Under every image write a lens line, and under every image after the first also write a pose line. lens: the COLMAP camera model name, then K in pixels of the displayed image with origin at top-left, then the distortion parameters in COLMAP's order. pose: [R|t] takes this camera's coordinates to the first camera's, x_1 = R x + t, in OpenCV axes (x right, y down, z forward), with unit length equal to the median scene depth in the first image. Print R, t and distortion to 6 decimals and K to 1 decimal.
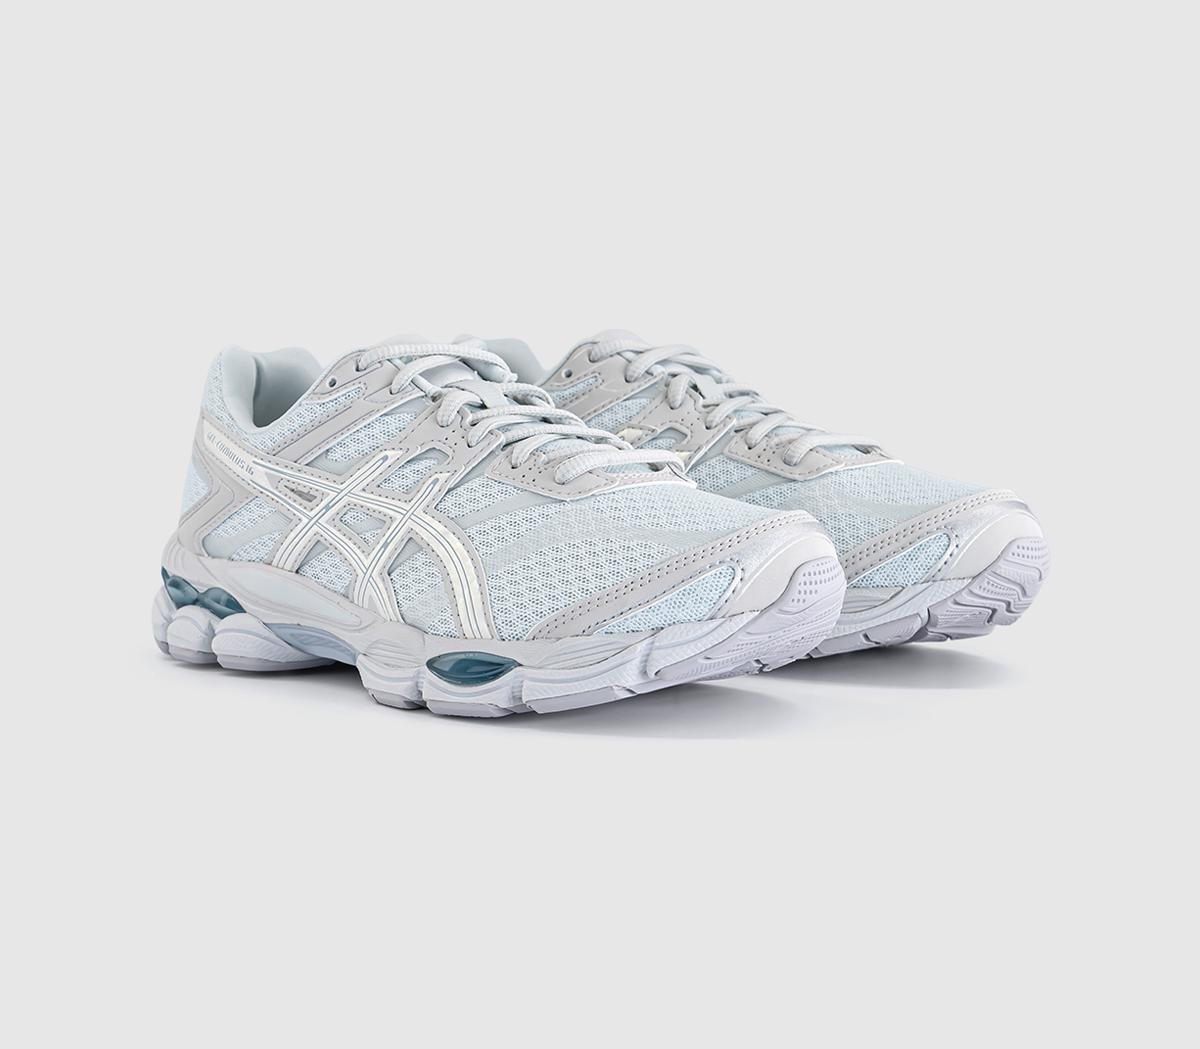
lens RADIAL K [[1845.7, 0, 600.0], [0, 1845.7, 524.5], [0, 0, 1]] dist [0.038599, 0.010808]
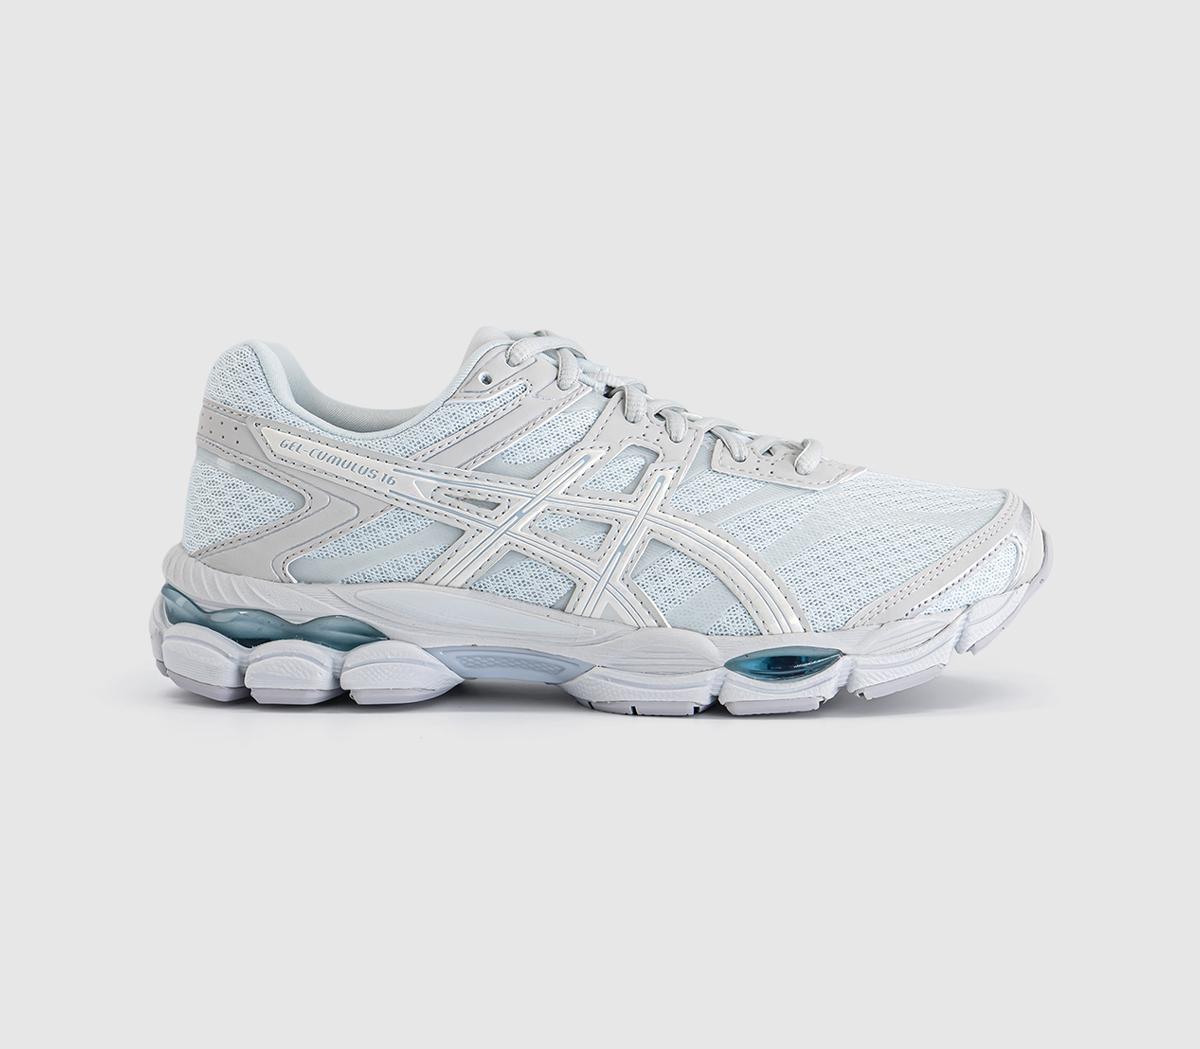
lens RADIAL K [[1845.7, 0, 600.0], [0, 1845.7, 524.5], [0, 0, 1]] dist [0.038599, 0.010808]
pose [[0.831048, -0.058254, 0.553142, -0.634288], [0.061457, 0.998028, 0.012773, -0.013700], [-0.552795, 0.023379, 0.832989, 0.213050]]
